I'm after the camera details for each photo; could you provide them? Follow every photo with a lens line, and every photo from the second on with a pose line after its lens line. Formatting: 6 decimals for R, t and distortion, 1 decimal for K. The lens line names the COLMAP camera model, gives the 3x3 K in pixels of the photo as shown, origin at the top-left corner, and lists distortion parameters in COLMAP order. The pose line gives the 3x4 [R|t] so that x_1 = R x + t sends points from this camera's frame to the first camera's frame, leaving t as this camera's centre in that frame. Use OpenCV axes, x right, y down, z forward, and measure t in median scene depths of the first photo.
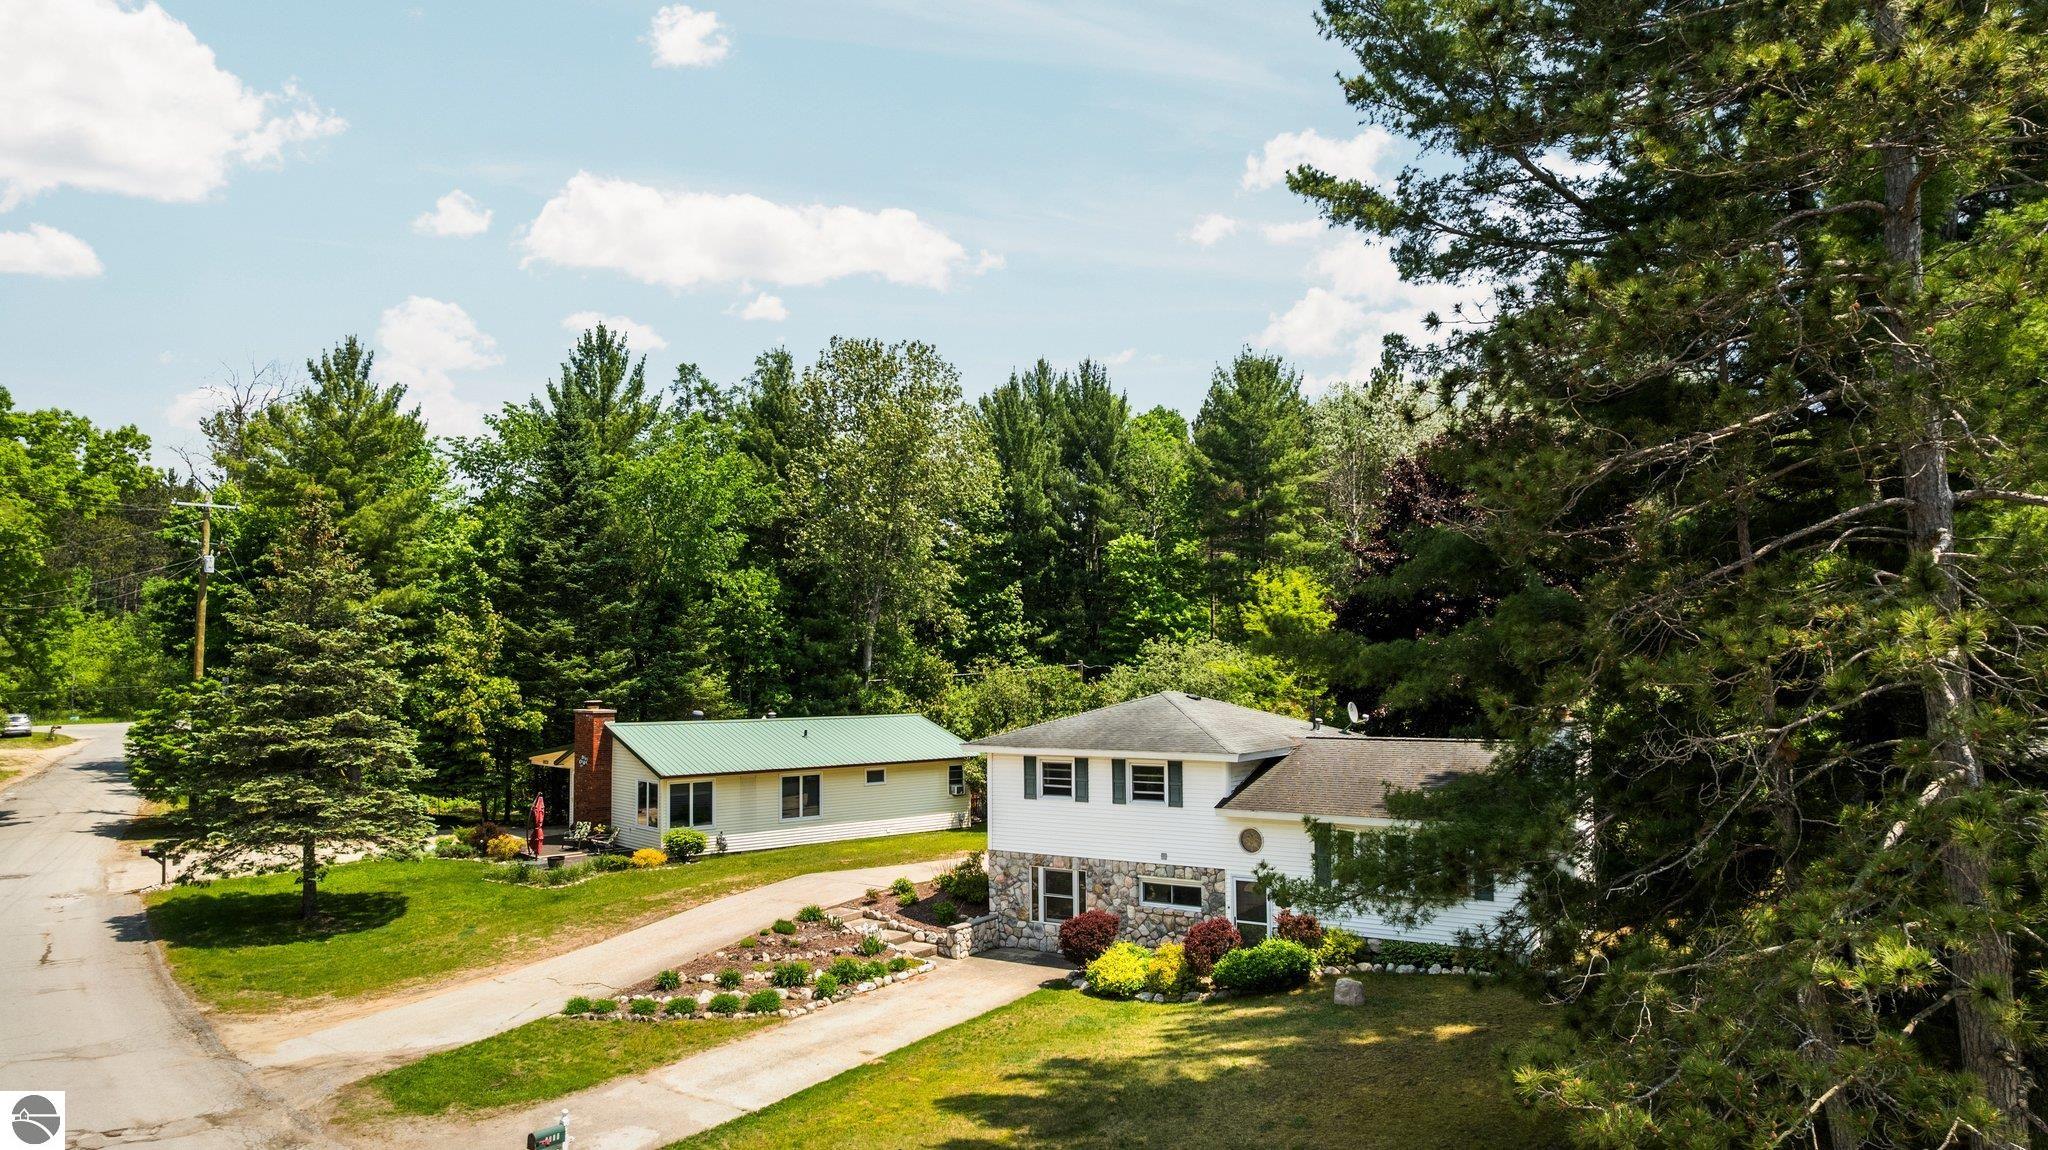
lens RADIAL K [[1296.8, 0, 1024.0], [0, 1296.8, 575.0], [0, 0, 1]] dist [-0.002931, -0.000978]
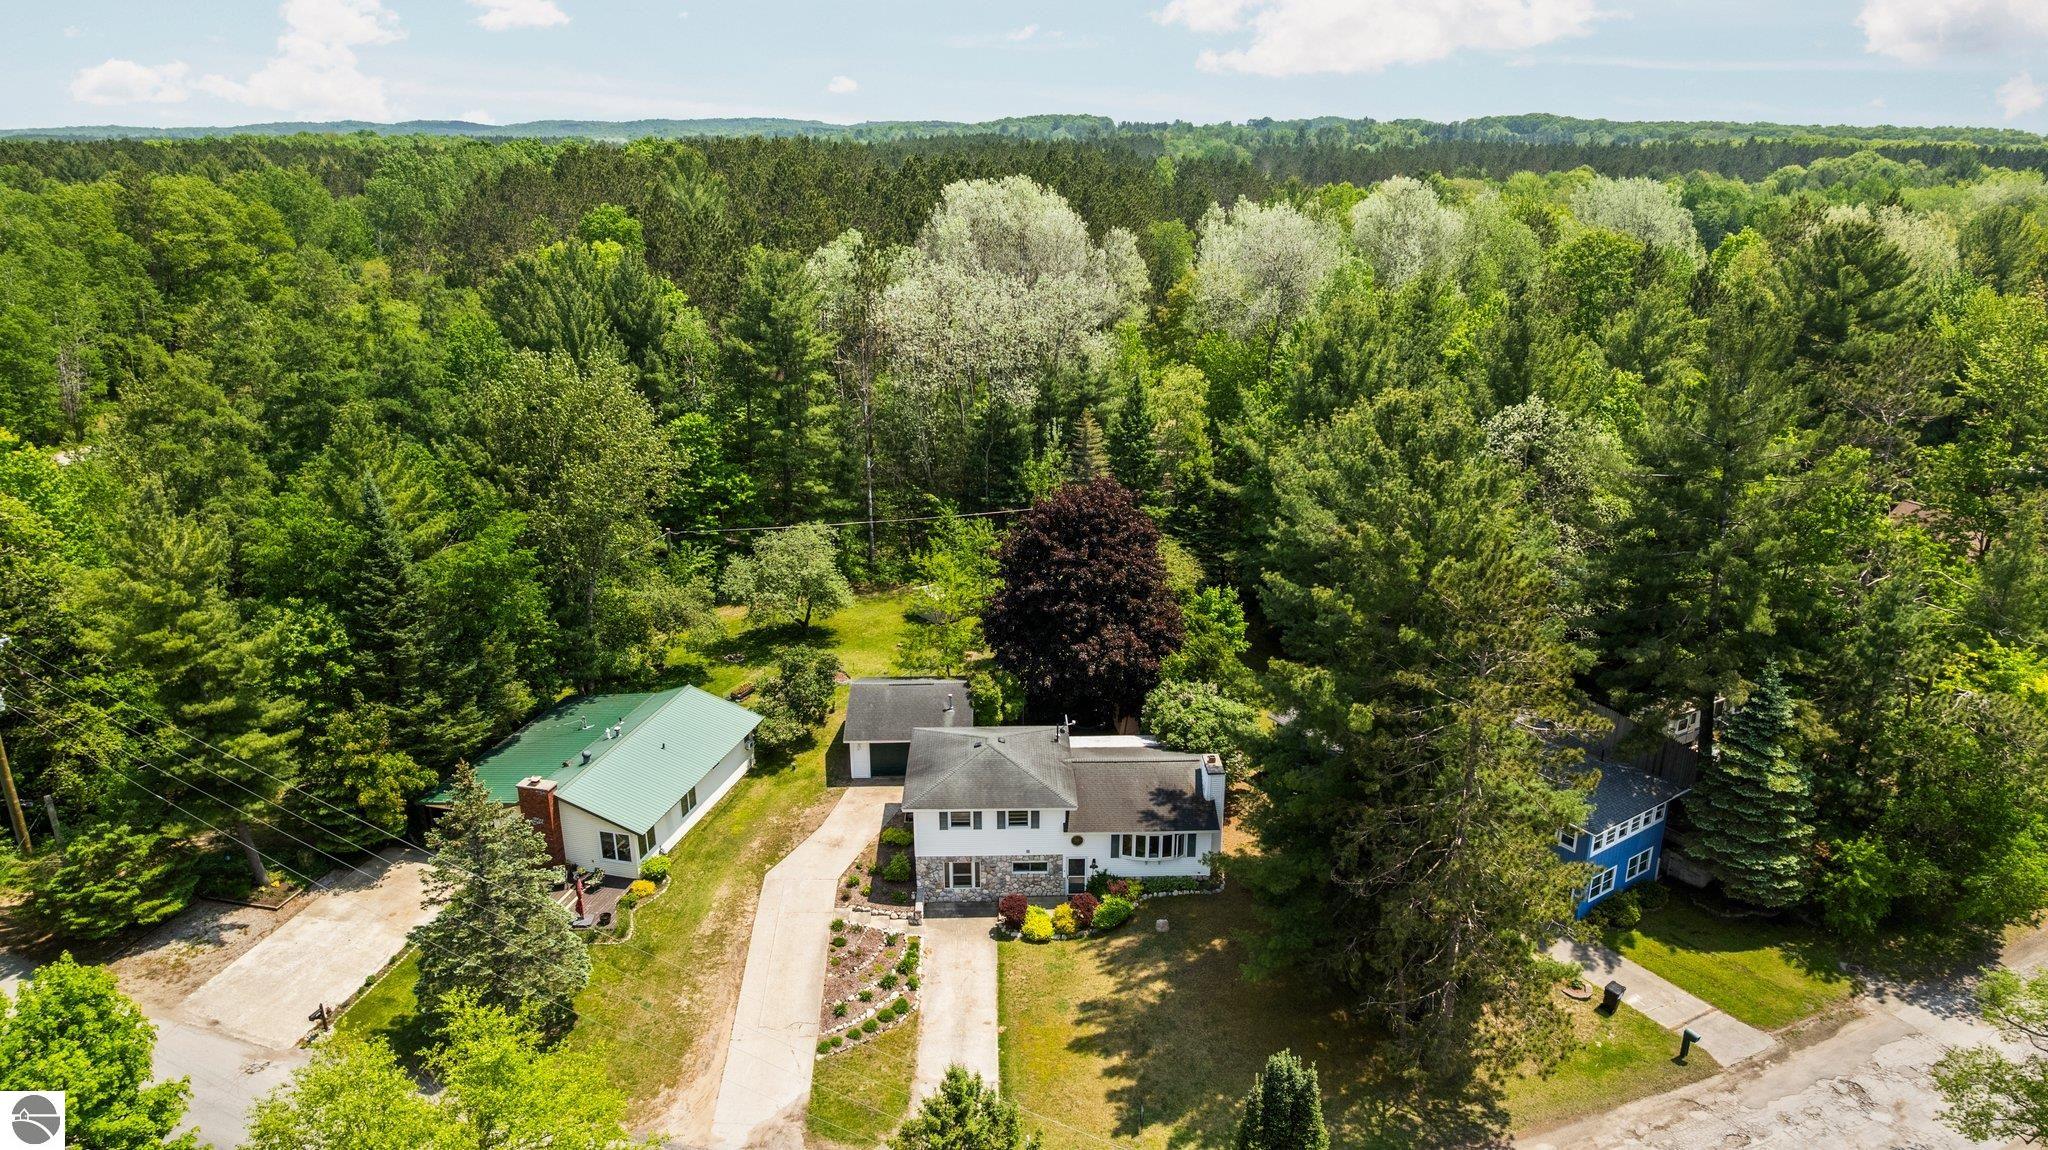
lens RADIAL K [[1296.8, 0, 1024.0], [0, 1296.8, 575.0], [0, 0, 1]] dist [-0.002931, -0.000978]
pose [[0.819389, -0.167603, 0.548188, -0.604324], [-0.047248, 0.933302, 0.355970, -0.581665], [-0.571287, -0.317579, 0.756819, -0.218003]]
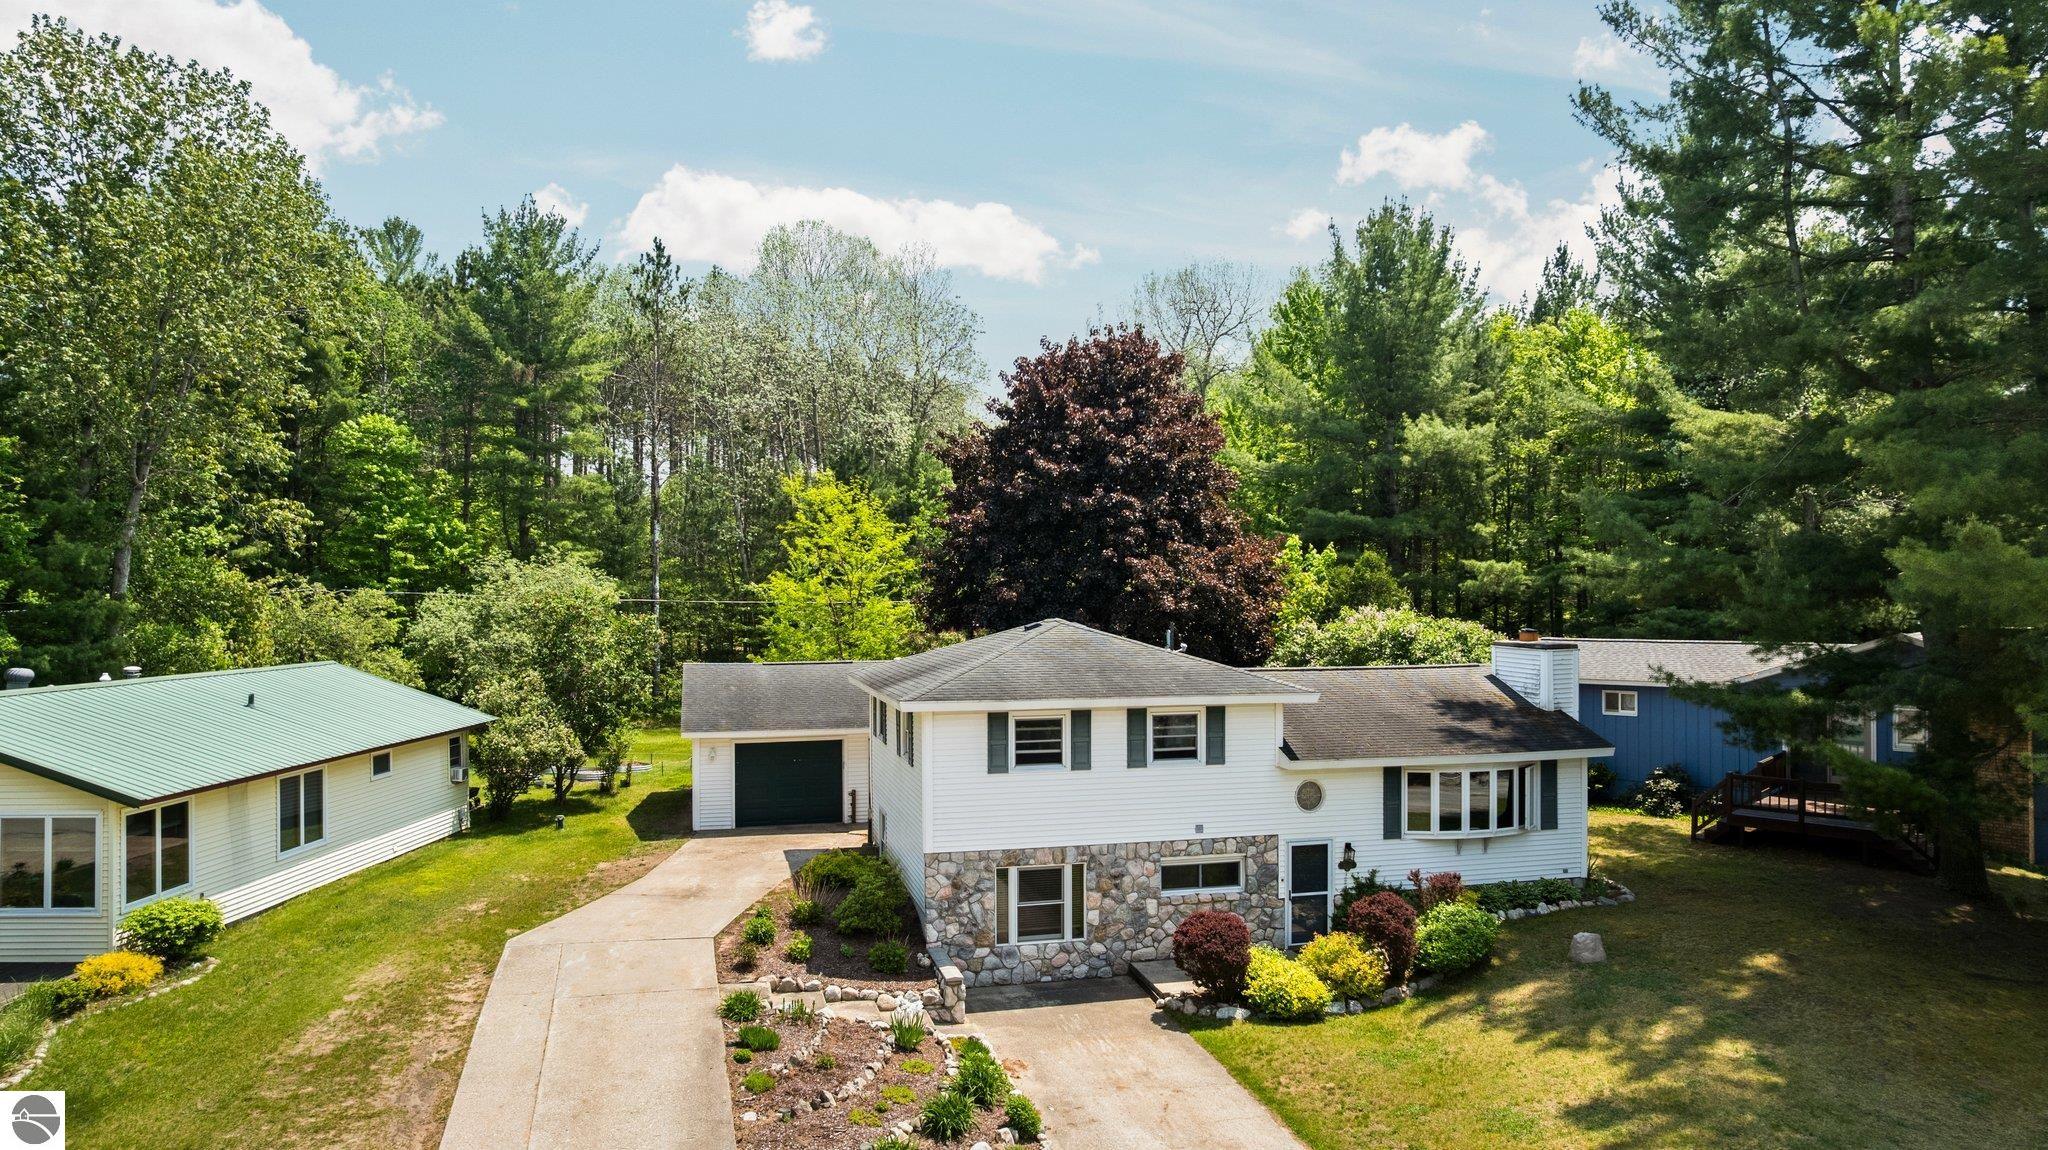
lens RADIAL K [[1304.0, 0, 1024.0], [0, 1304.0, 575.0], [0, 0, 1]] dist [-0.020187, -0.001429]
pose [[0.676435, 0.016904, 0.736308, -0.371931], [-0.055366, 0.998075, 0.027951, 0.033692], [-0.734418, -0.059674, 0.676069, 0.383687]]
